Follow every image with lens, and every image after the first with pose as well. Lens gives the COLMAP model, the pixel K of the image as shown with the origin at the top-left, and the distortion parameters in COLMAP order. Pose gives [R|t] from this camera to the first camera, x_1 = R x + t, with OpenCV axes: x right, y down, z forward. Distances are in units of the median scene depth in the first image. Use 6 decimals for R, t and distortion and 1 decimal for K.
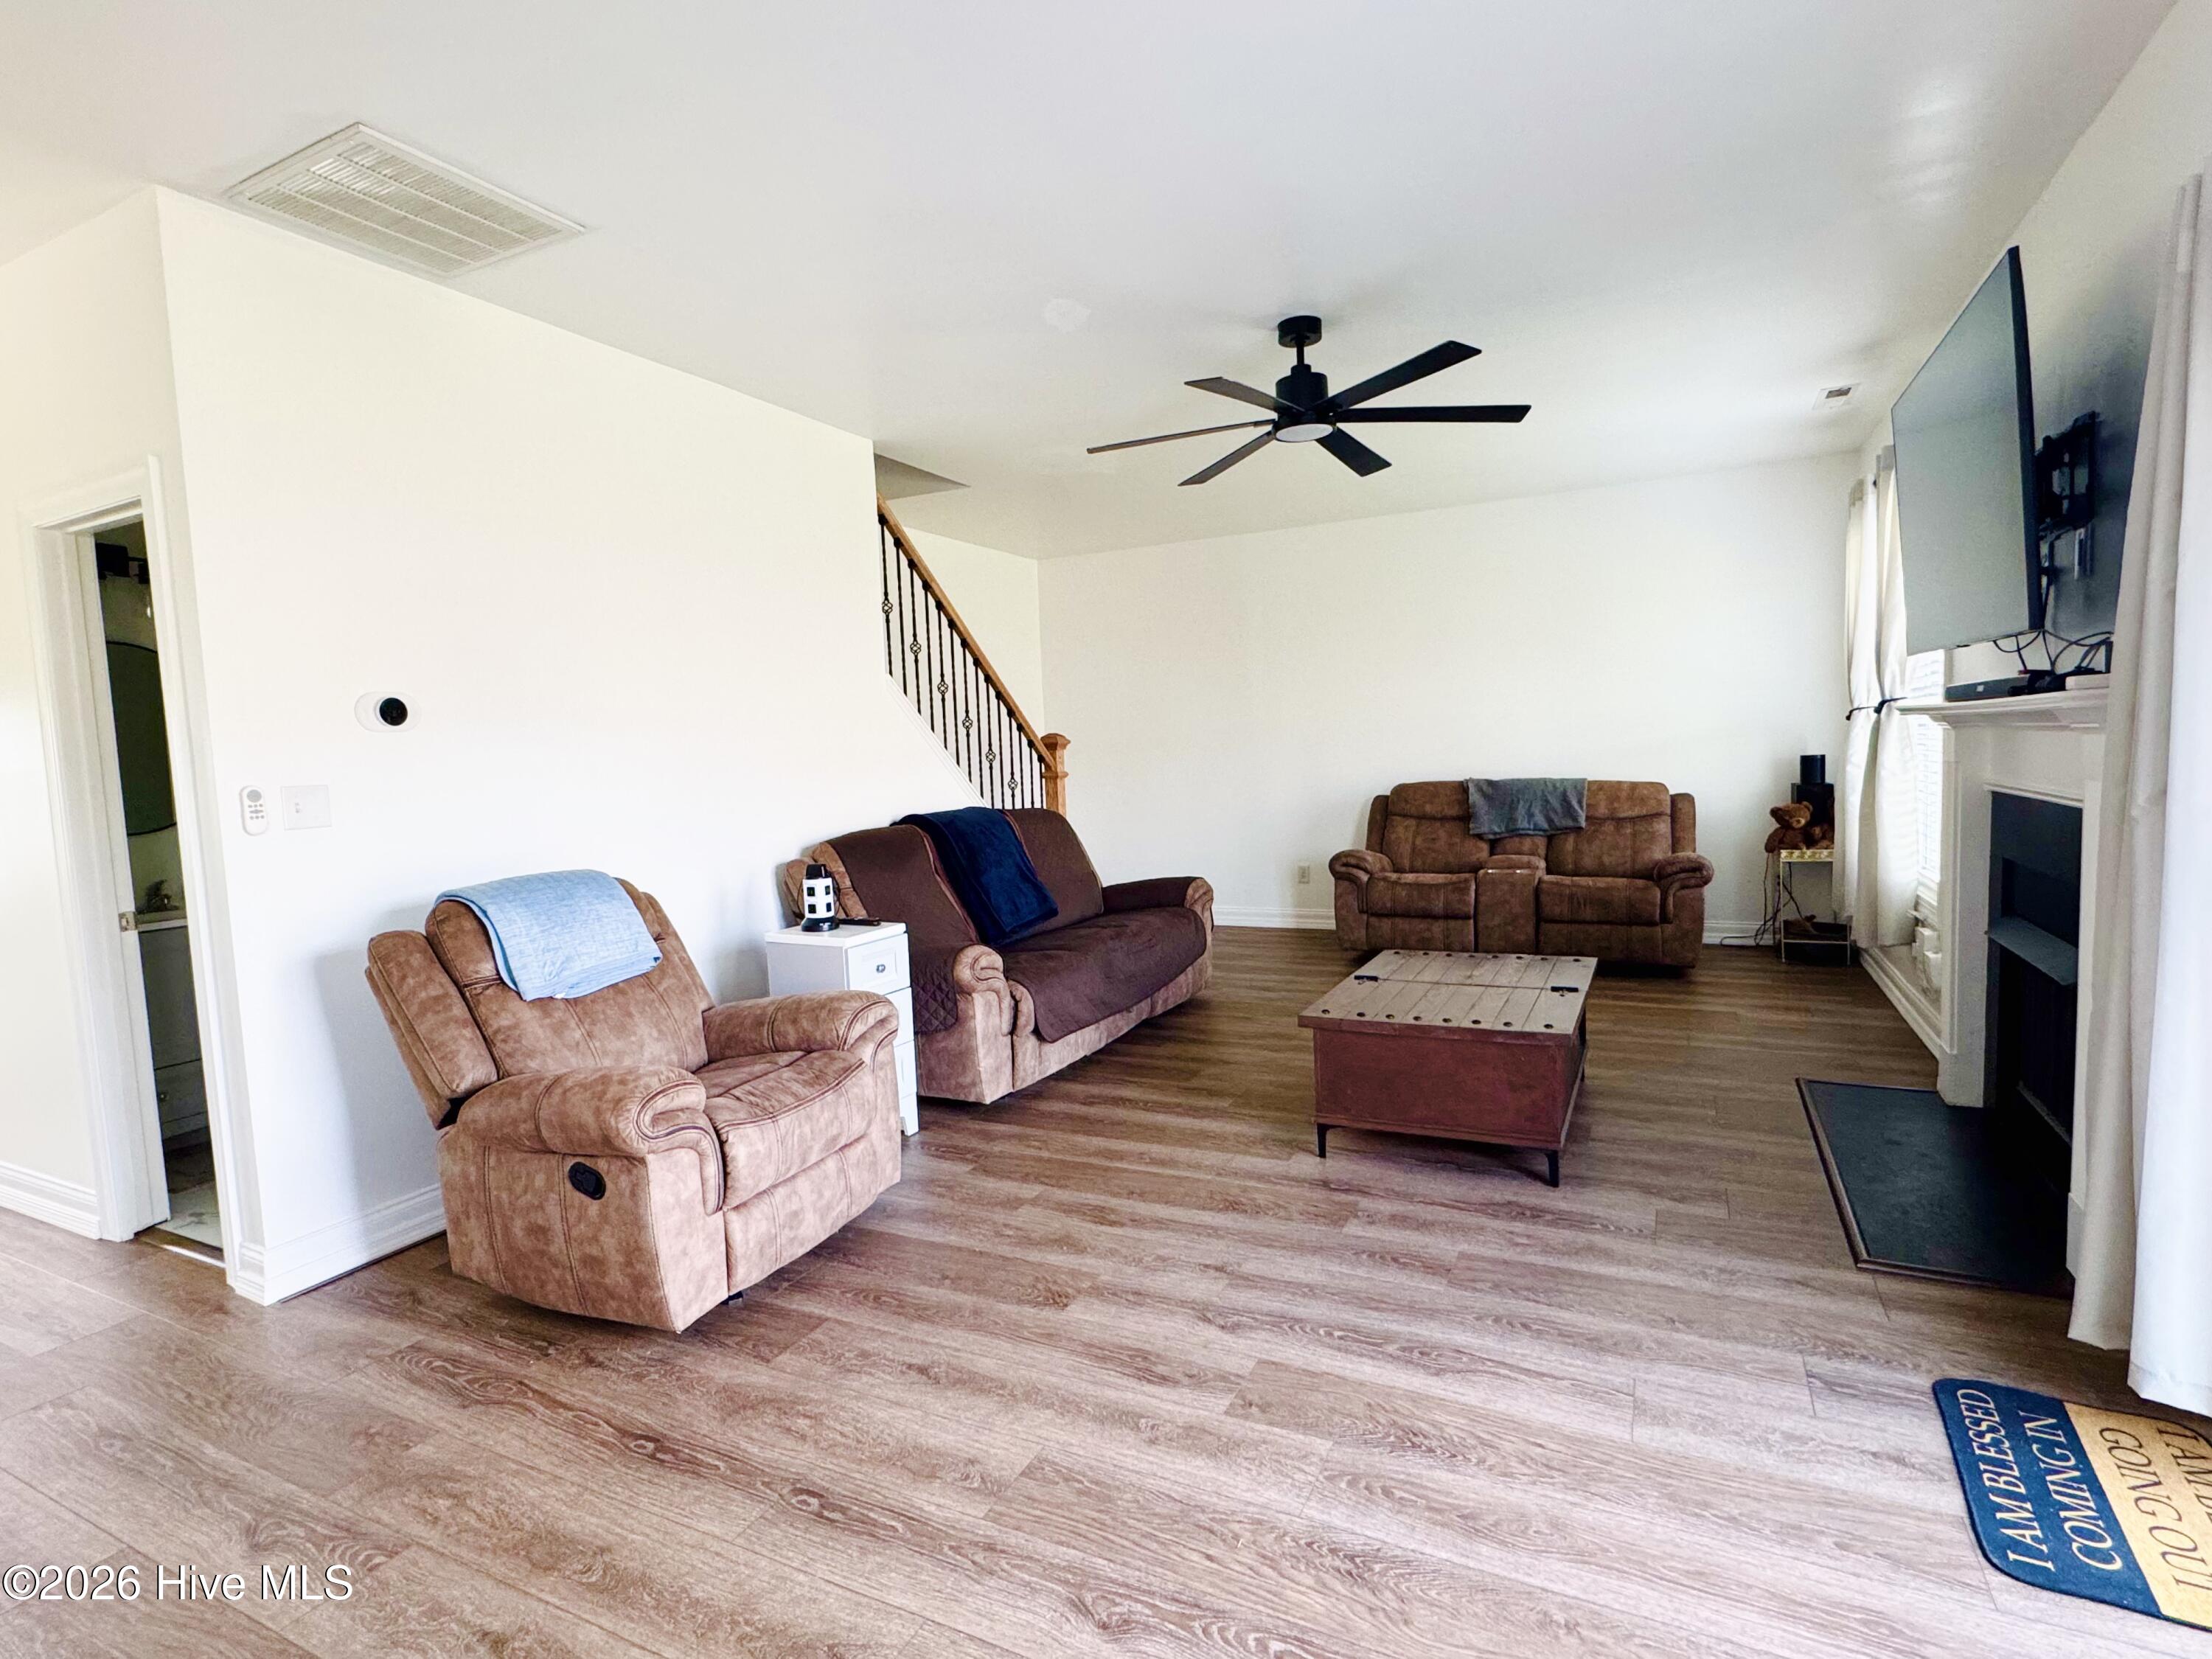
lens RADIAL K [[1104.8, 0, 1106.0], [0, 1104.8, 829.5], [0, 0, 1]] dist [-0.002021, -0.001360]
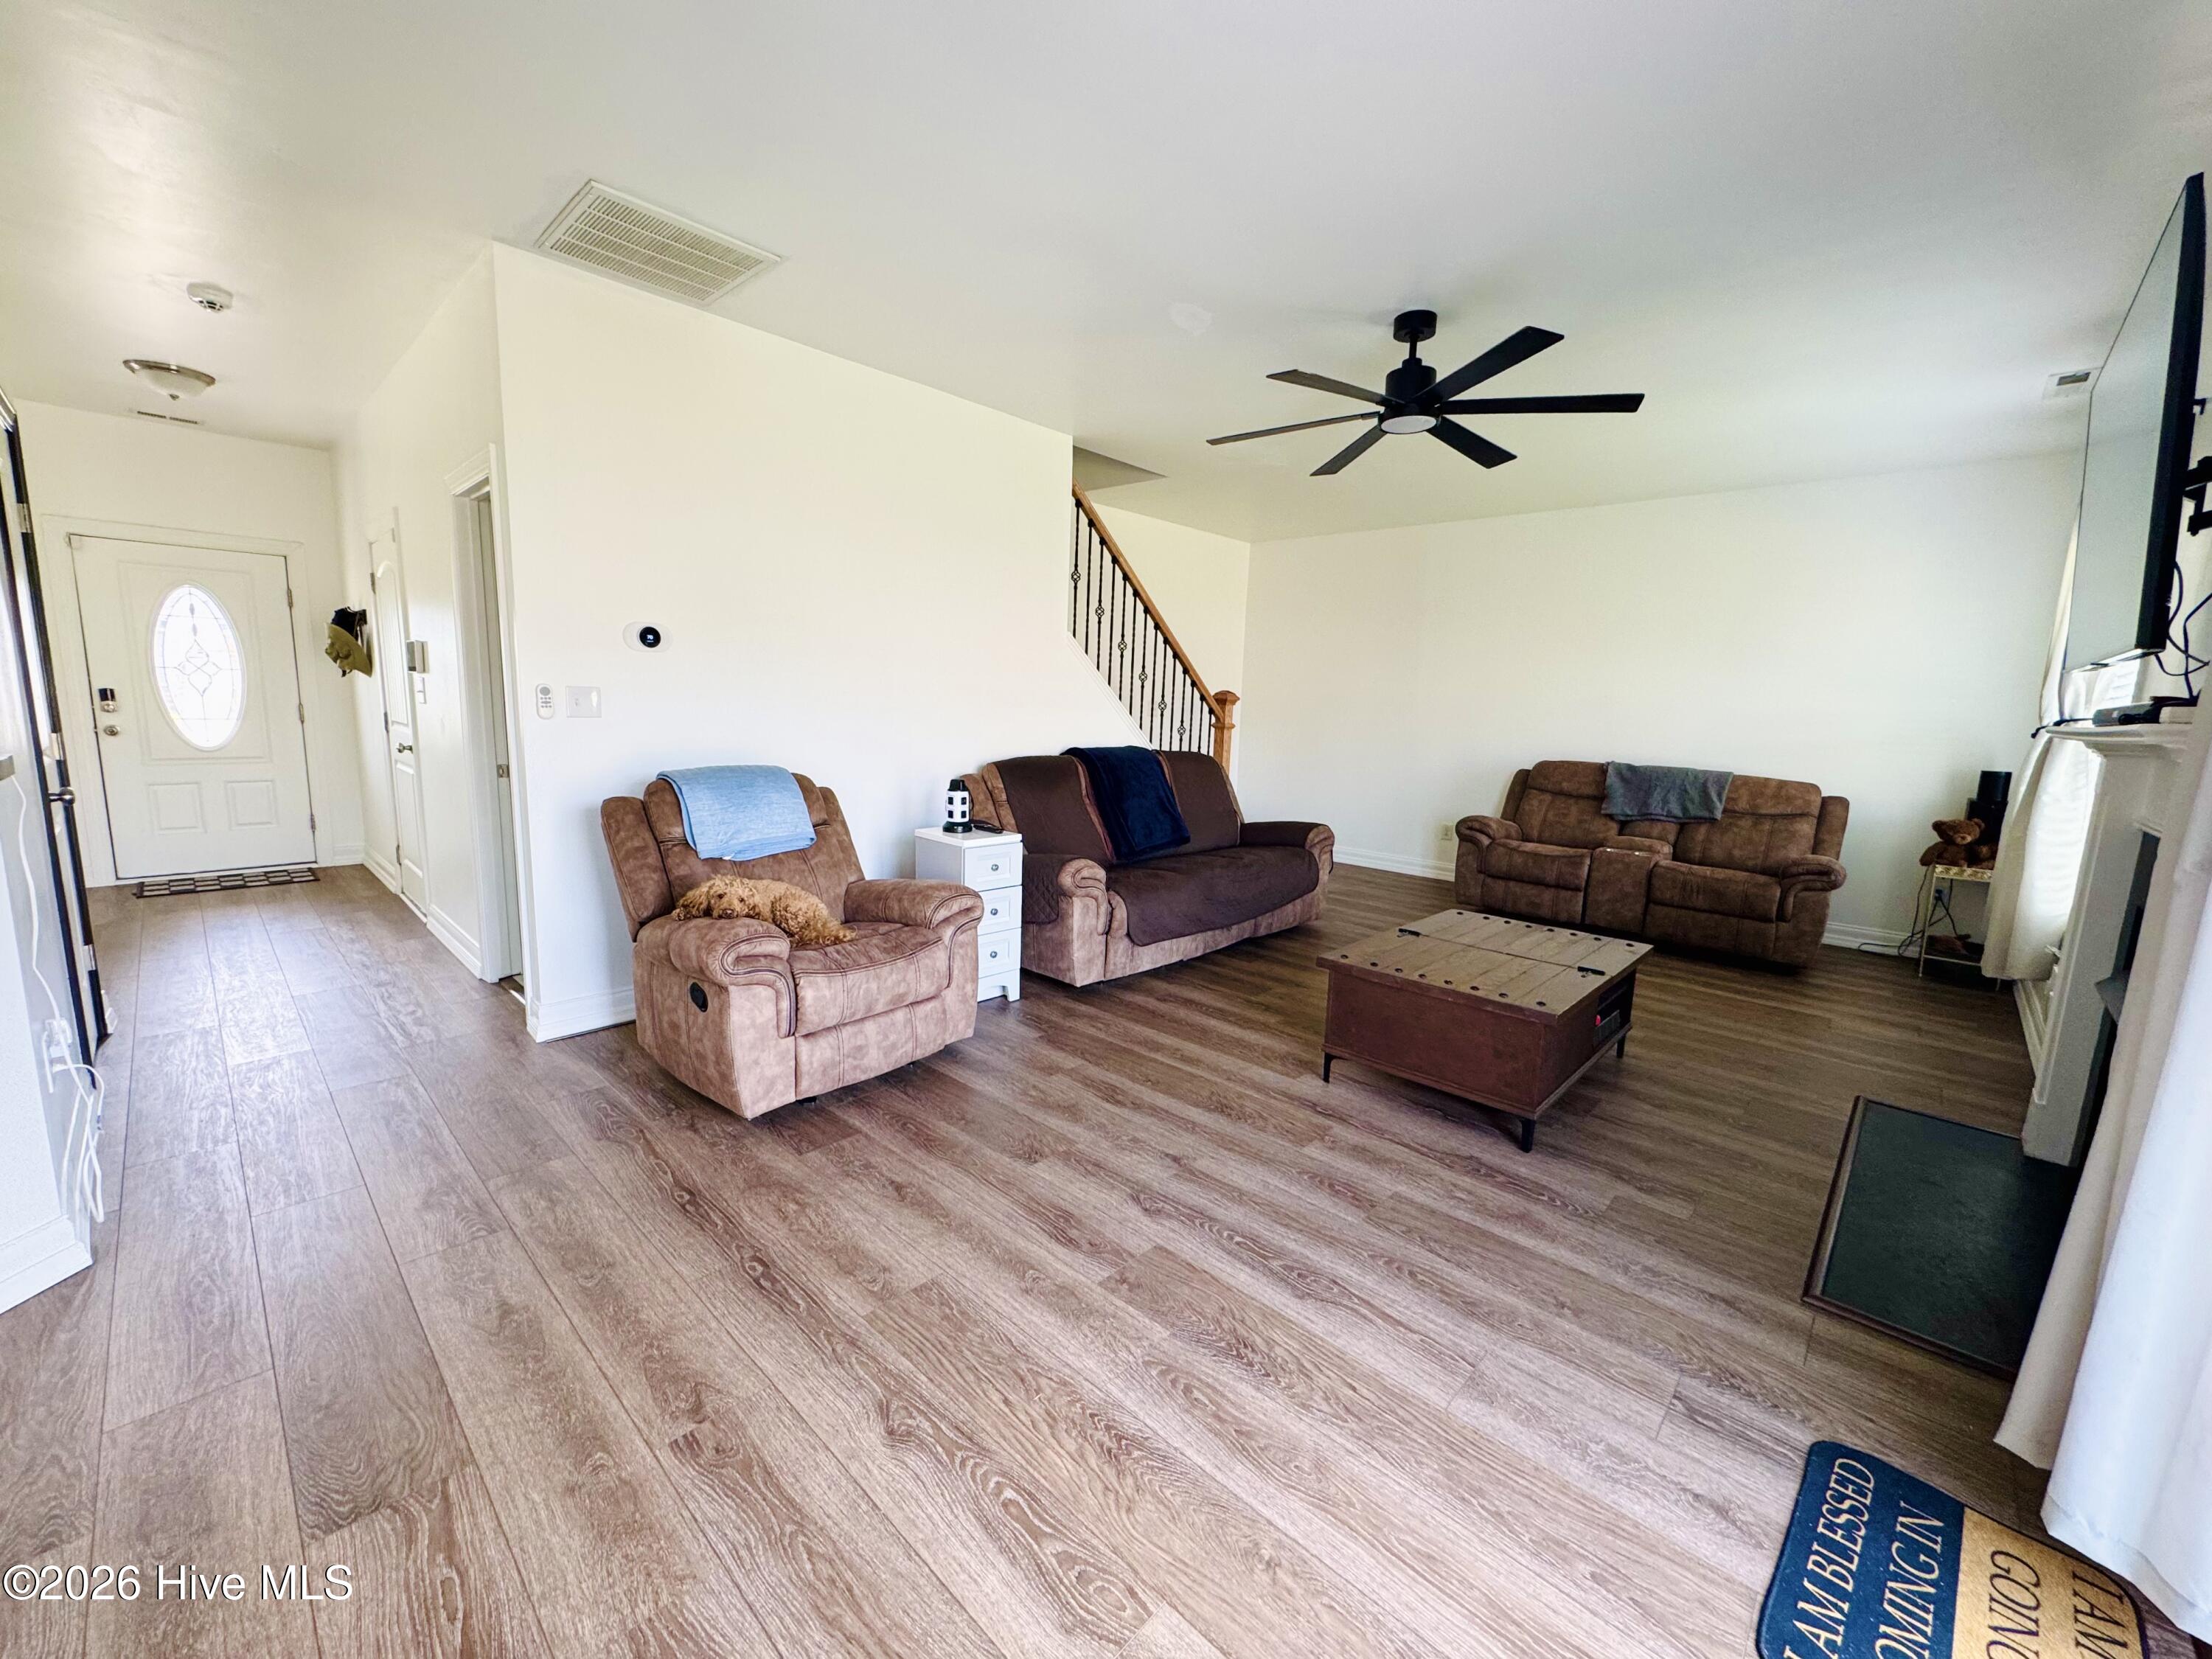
lens RADIAL K [[879.7, 0, 1108.8], [0, 879.7, 830.3], [0, 0, 1]] dist [-0.003594, 0.000375]
pose [[0.956516, 0.116409, -0.267443, 0.214102], [-0.095738, 0.991409, 0.089119, -0.020720], [0.275520, -0.059640, 0.959443, 0.096016]]
